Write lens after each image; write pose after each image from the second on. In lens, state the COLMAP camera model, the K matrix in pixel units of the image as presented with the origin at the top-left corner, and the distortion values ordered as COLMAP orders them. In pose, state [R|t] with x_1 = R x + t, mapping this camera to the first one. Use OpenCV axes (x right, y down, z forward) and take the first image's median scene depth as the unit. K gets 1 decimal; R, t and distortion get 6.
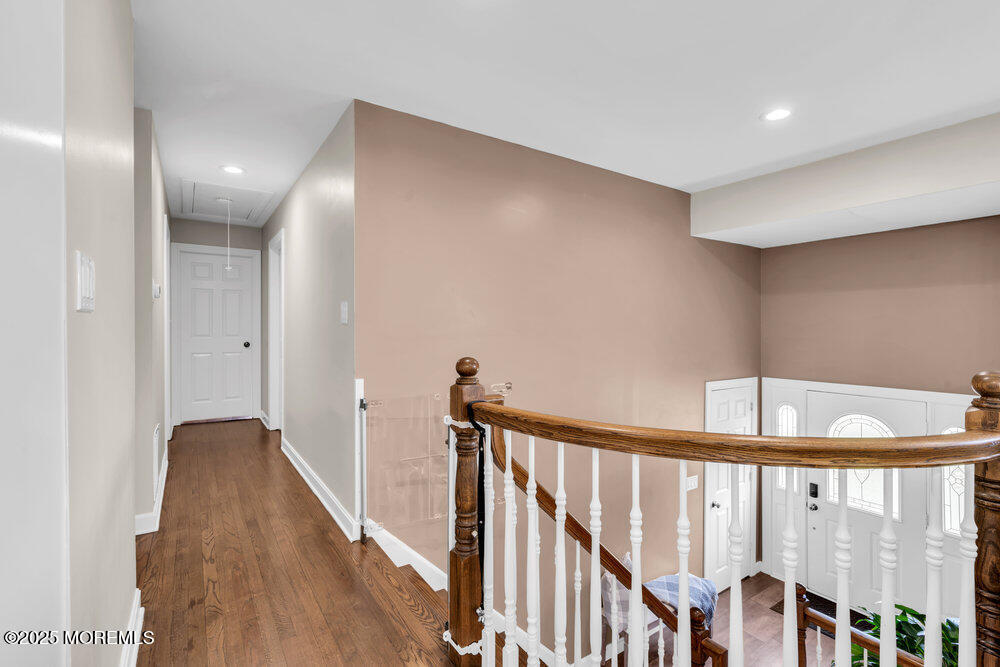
lens RADIAL K [[459.7, 0, 504.8], [0, 459.7, 327.5], [0, 0, 1]] dist [-0.002423, 0.001591]
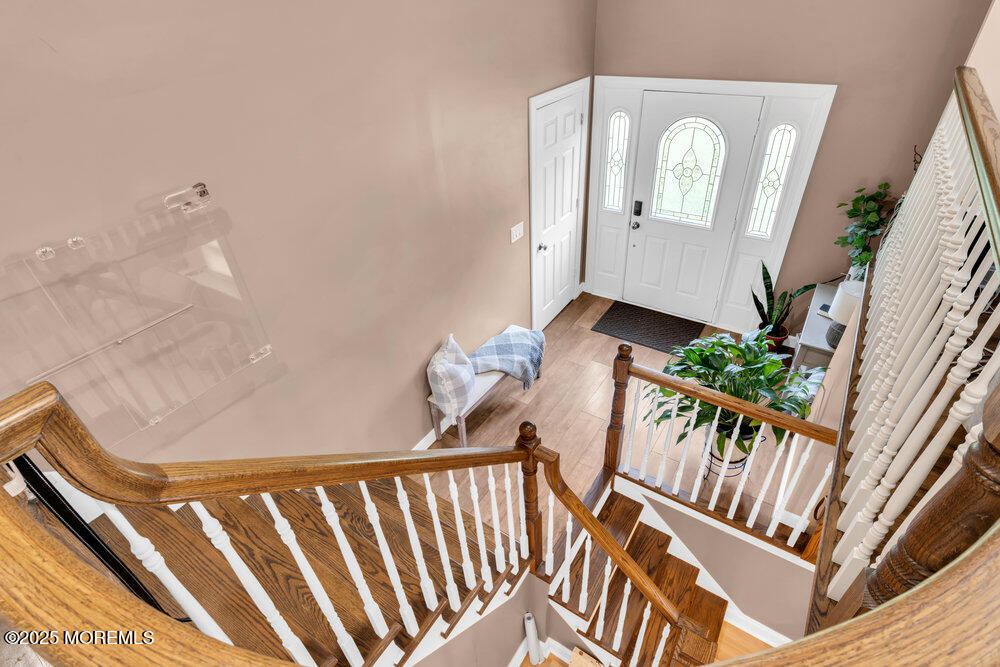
lens RADIAL K [[491.2, 0, 504.1], [0, 491.2, 333.1], [0, 0, 1]] dist [0.000445, 0.000062]
pose [[0.929016, -0.252422, 0.270580, 0.087441], [0.050518, 0.810887, 0.583019, -0.034831], [-0.366576, -0.527964, 0.766078, 0.203425]]
